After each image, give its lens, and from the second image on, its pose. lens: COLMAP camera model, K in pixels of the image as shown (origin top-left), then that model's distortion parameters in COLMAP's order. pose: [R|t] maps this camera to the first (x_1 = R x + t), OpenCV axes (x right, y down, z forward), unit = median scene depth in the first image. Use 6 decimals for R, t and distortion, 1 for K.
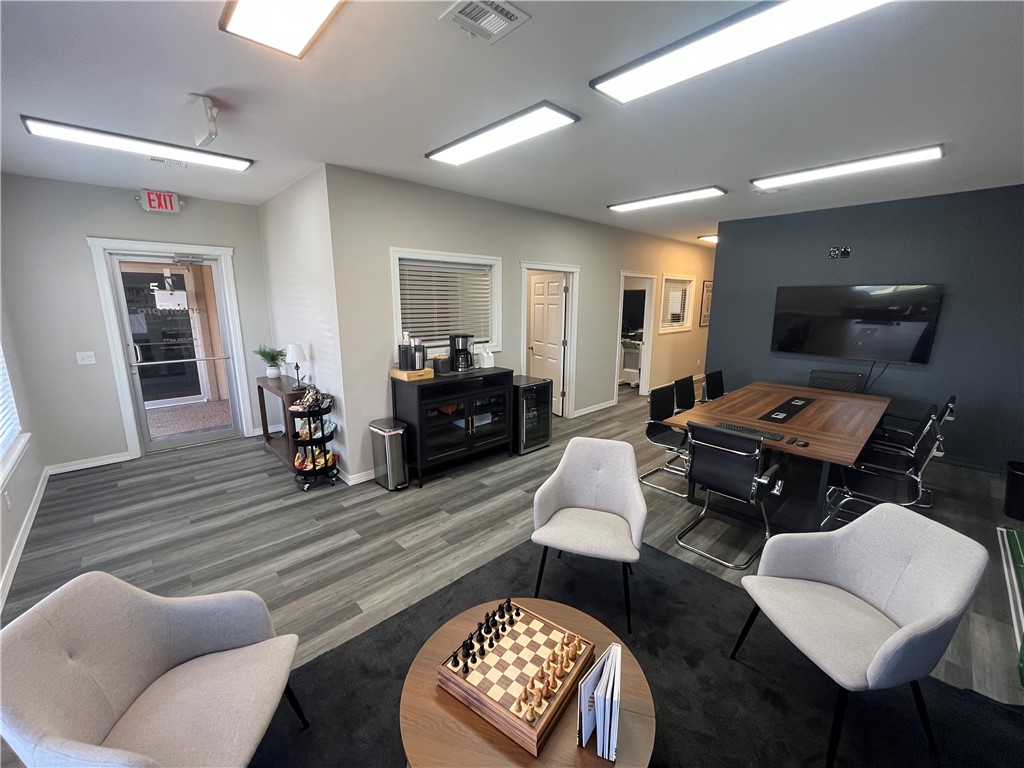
lens RADIAL K [[412.7, 0, 510.5], [0, 412.7, 382.3], [0, 0, 1]] dist [-0.000220, -0.000470]
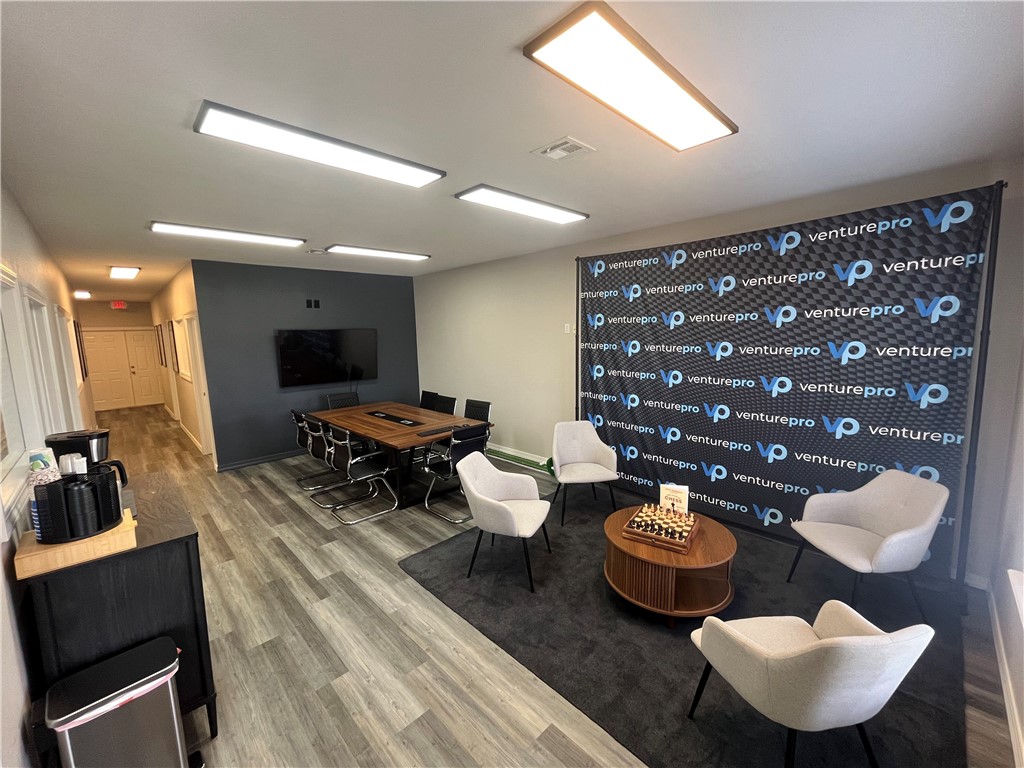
lens RADIAL K [[412.7, 0, 511.0], [0, 412.7, 383.3], [0, 0, 1]] dist [-0.000220, -0.000470]
pose [[-0.014122, -0.132559, 0.991075, -0.815058], [0.222125, 0.965991, 0.132369, -0.172546], [-0.974916, 0.222012, 0.015803, 0.687518]]
